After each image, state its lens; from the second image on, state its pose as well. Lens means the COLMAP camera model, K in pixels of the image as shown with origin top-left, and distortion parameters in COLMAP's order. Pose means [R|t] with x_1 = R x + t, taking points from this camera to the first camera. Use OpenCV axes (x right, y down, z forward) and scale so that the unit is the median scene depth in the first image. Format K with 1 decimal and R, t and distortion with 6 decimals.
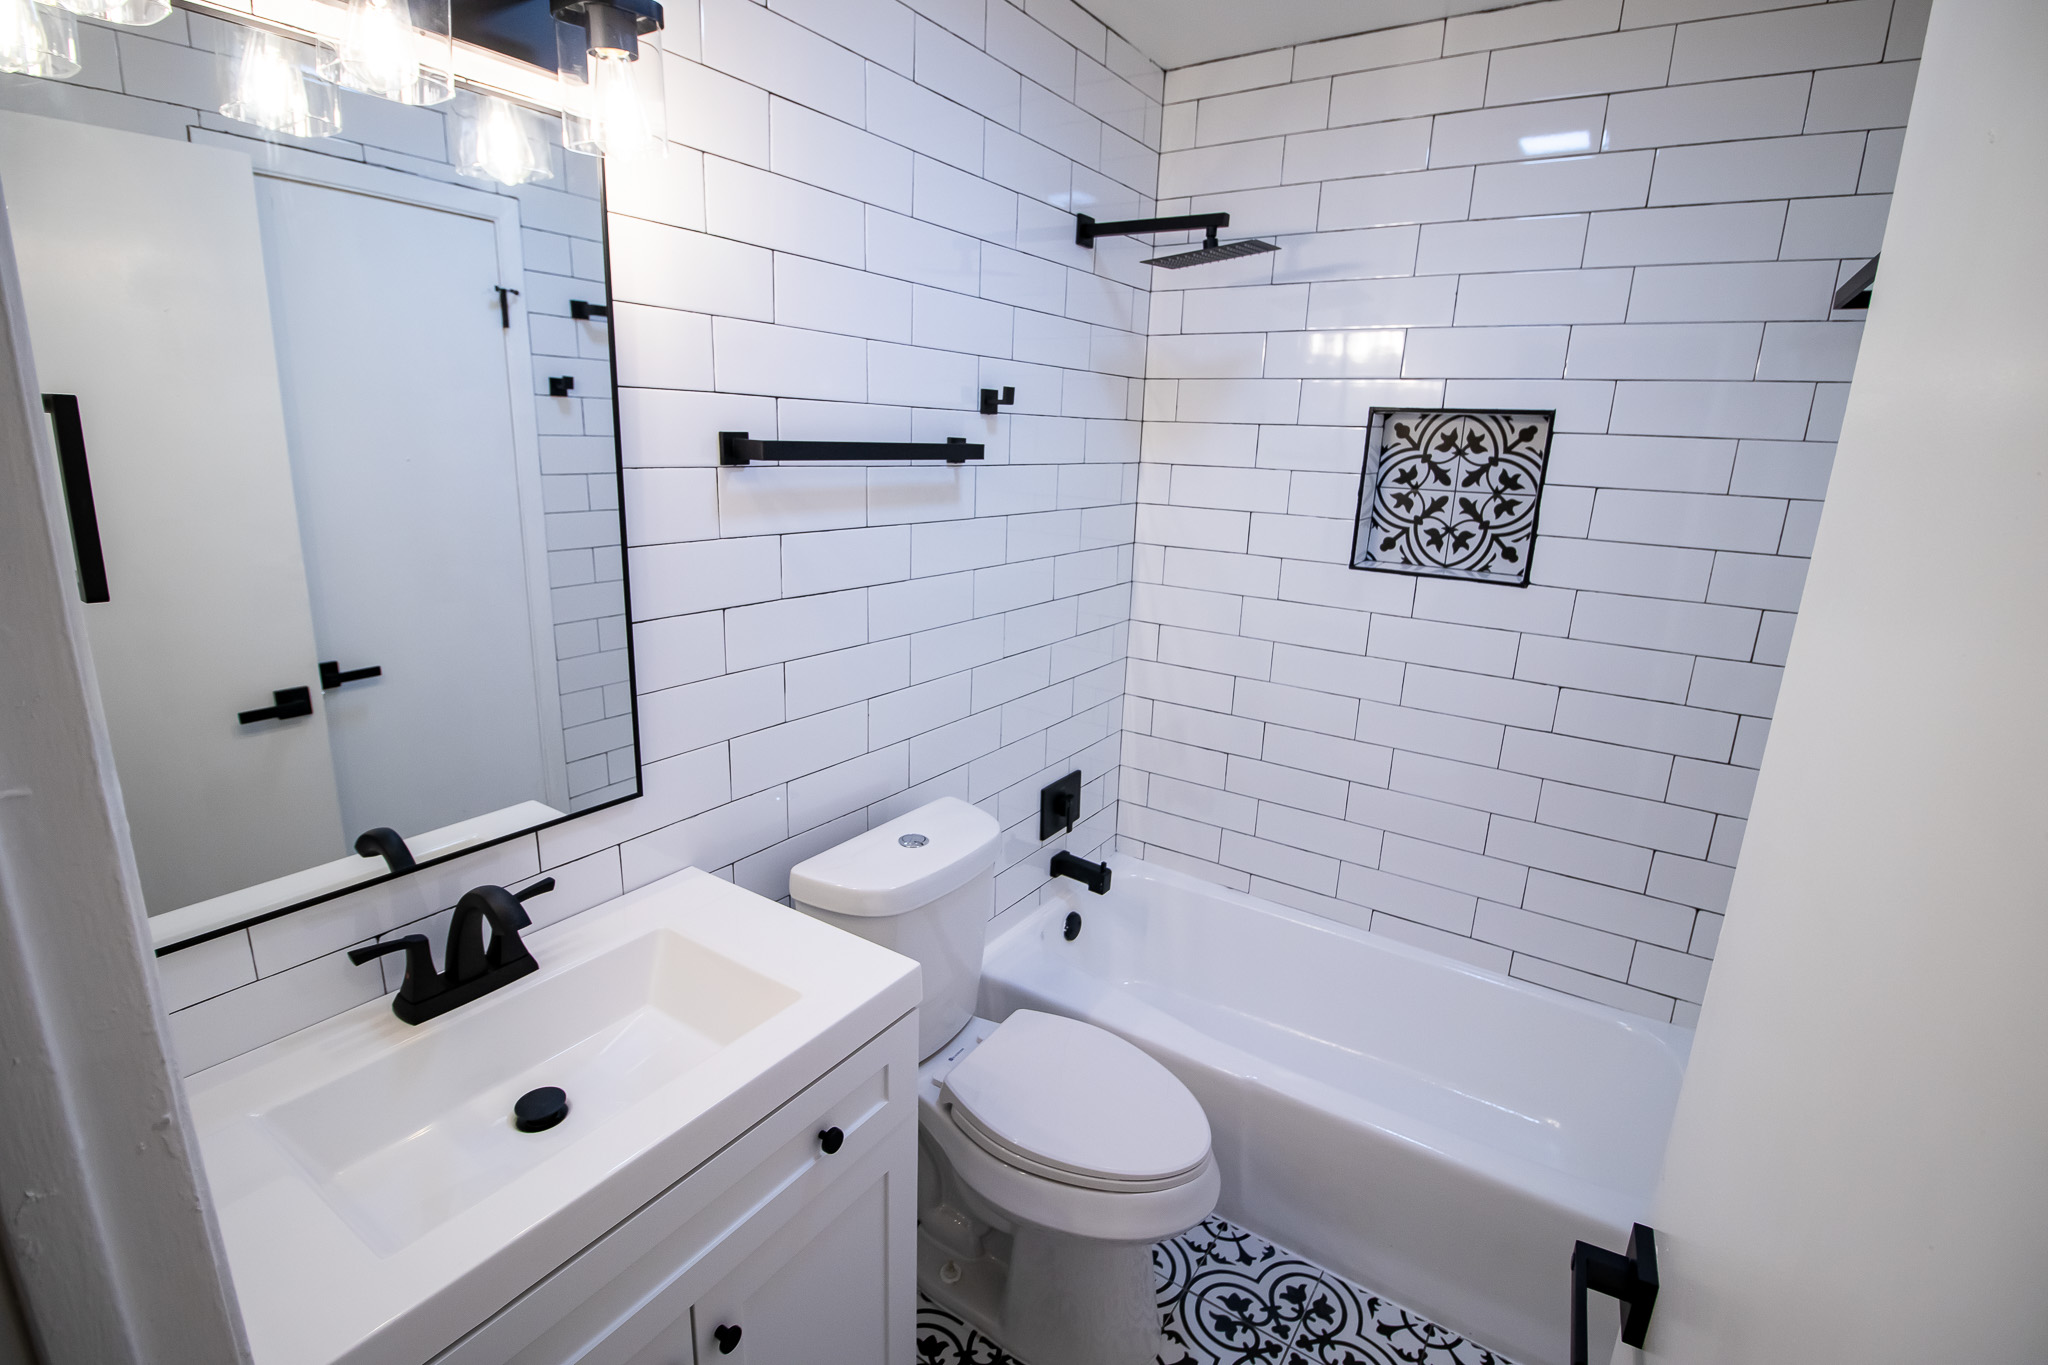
lens RADIAL K [[940.1, 0, 1024.0], [0, 940.1, 682.5], [0, 0, 1]] dist [0.000392, -0.012207]
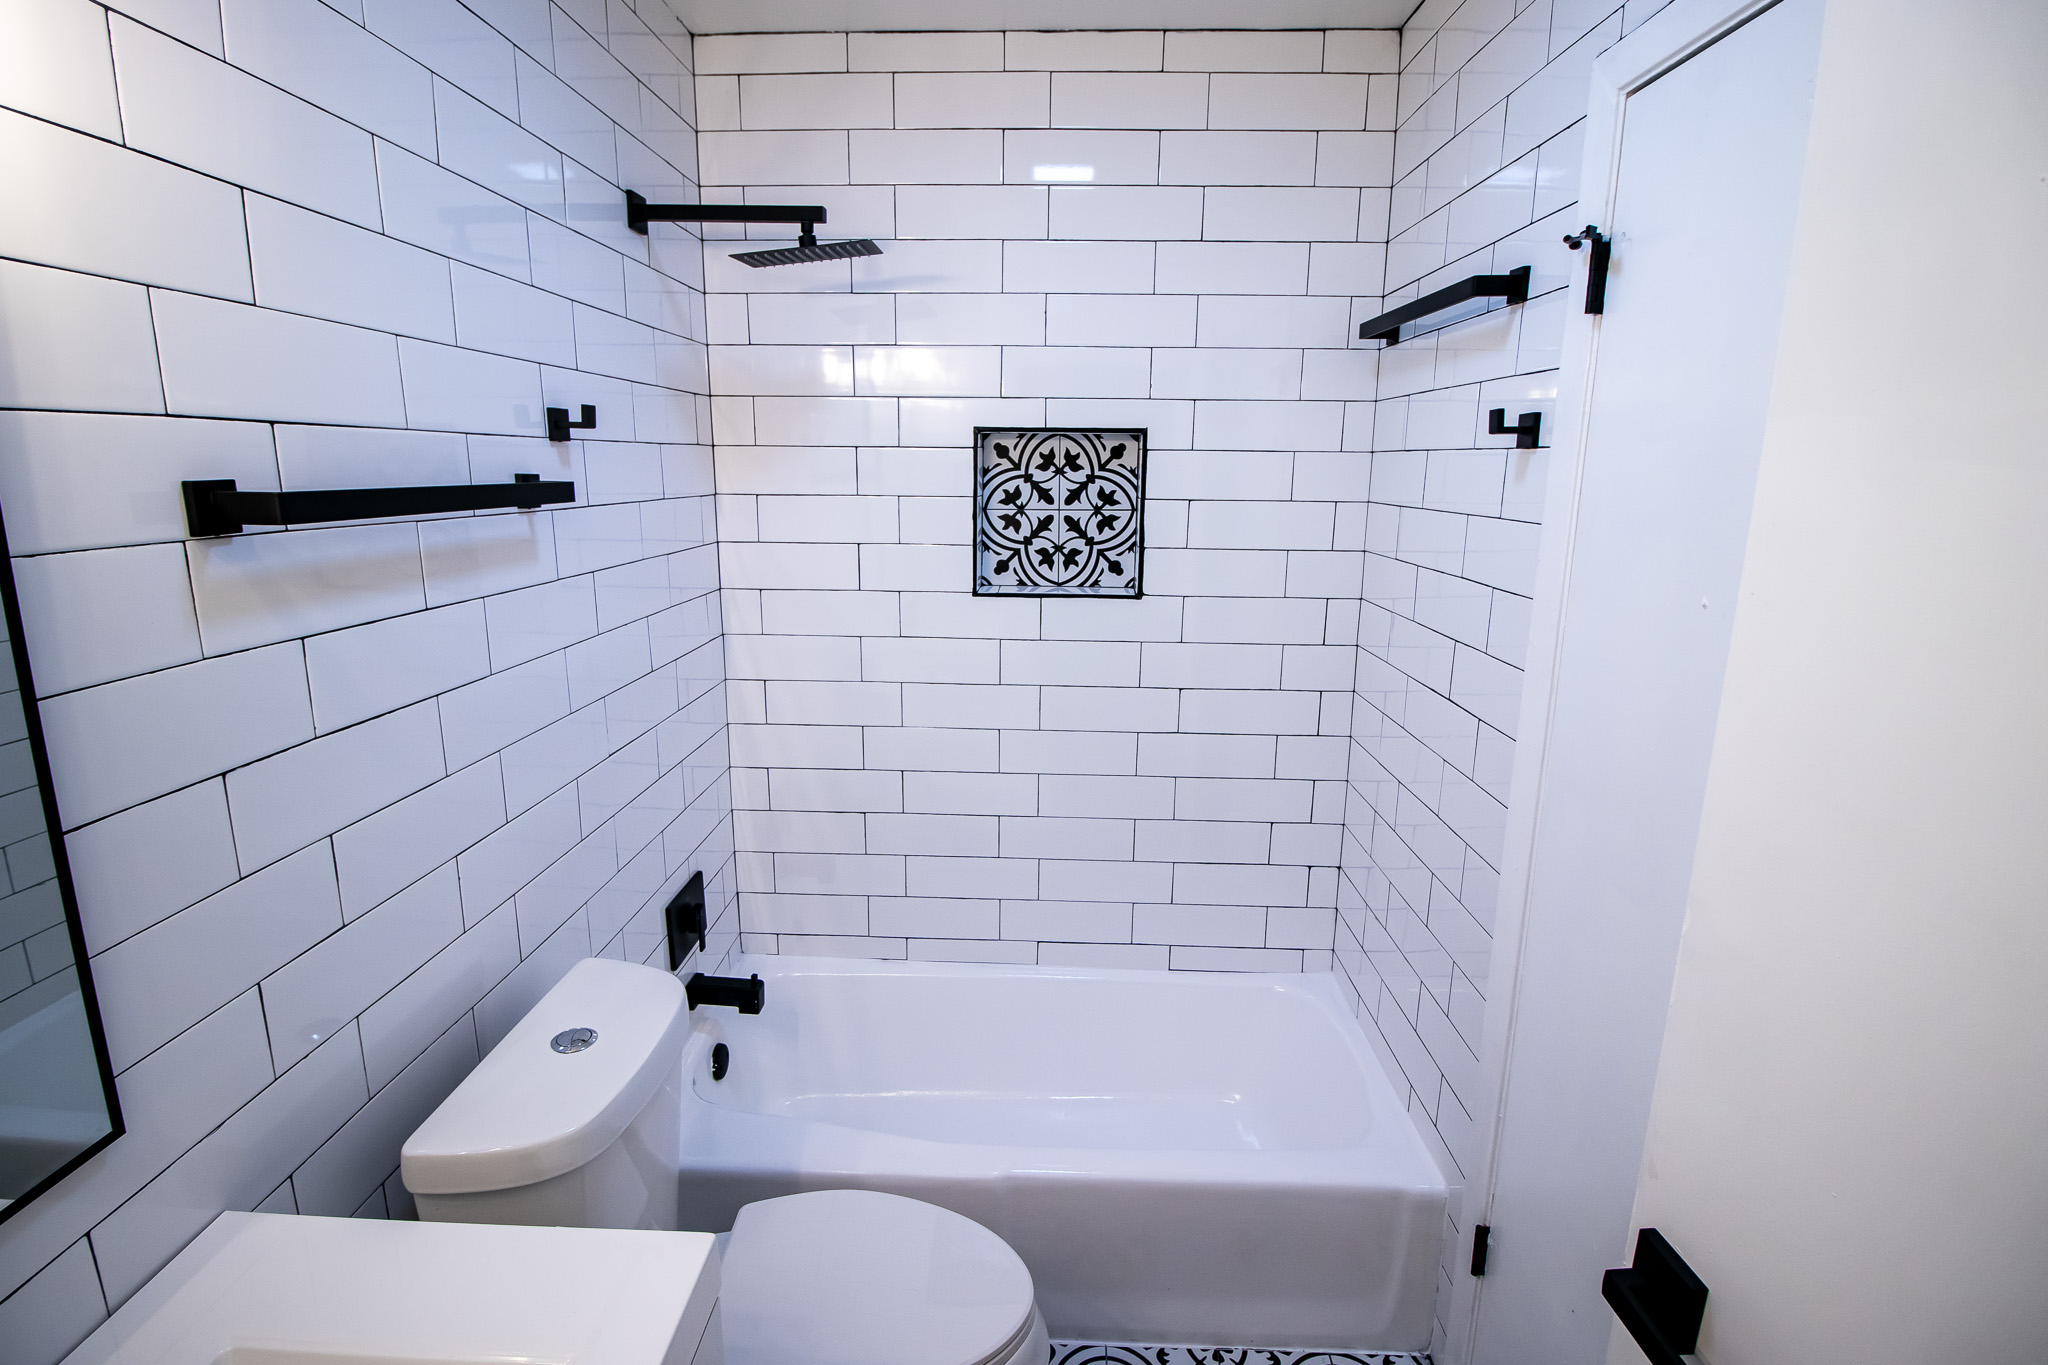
lens RADIAL K [[977.3, 0, 1024.0], [0, 977.3, 682.5], [0, 0, 1]] dist [0.001809, -0.013136]
pose [[0.850443, -0.140678, 0.506908, -0.125798], [0.154638, 0.987862, 0.014716, -0.043101], [-0.502825, 0.065873, 0.861874, 0.134778]]
